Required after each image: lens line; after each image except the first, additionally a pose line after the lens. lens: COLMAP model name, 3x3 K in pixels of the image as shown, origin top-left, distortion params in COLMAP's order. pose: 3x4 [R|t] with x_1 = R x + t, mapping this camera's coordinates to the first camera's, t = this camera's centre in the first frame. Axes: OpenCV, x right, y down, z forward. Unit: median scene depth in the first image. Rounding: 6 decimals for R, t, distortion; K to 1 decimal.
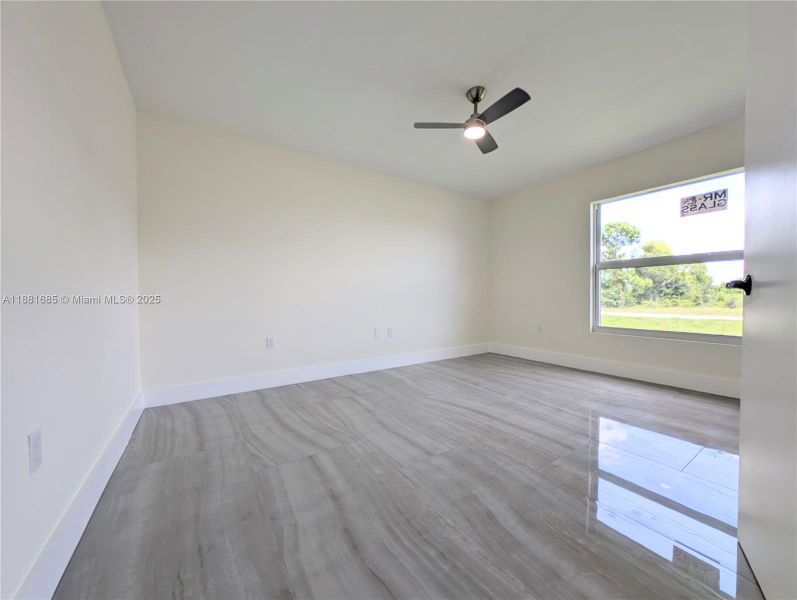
lens RADIAL K [[312.1, 0, 399.7], [0, 312.1, 299.4], [0, 0, 1]] dist [-0.000433, -0.000185]
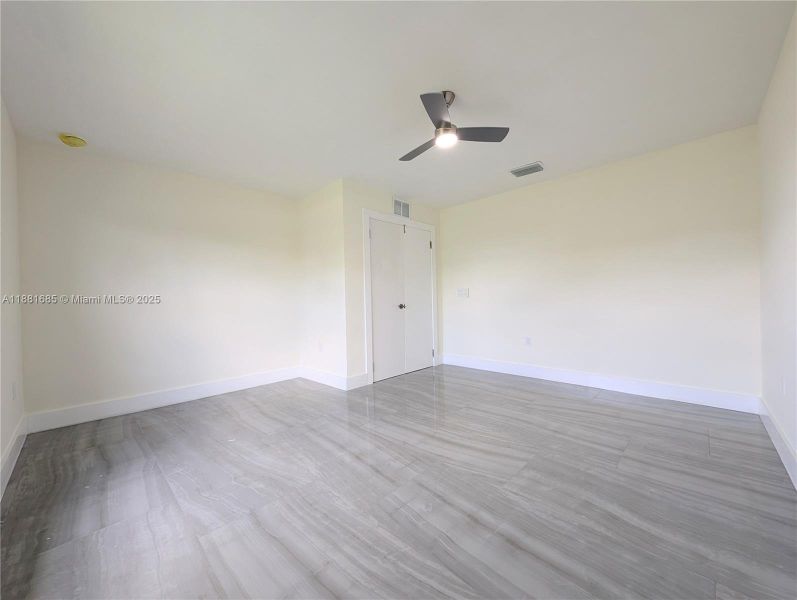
lens RADIAL K [[312.1, 0, 394.6], [0, 312.1, 301.6], [0, 0, 1]] dist [-0.000433, -0.000185]
pose [[-0.981171, 0.028445, -0.191033, 0.578827], [0.023985, 0.999384, 0.025619, -0.083353], [0.191644, 0.020555, -0.981249, 1.878584]]
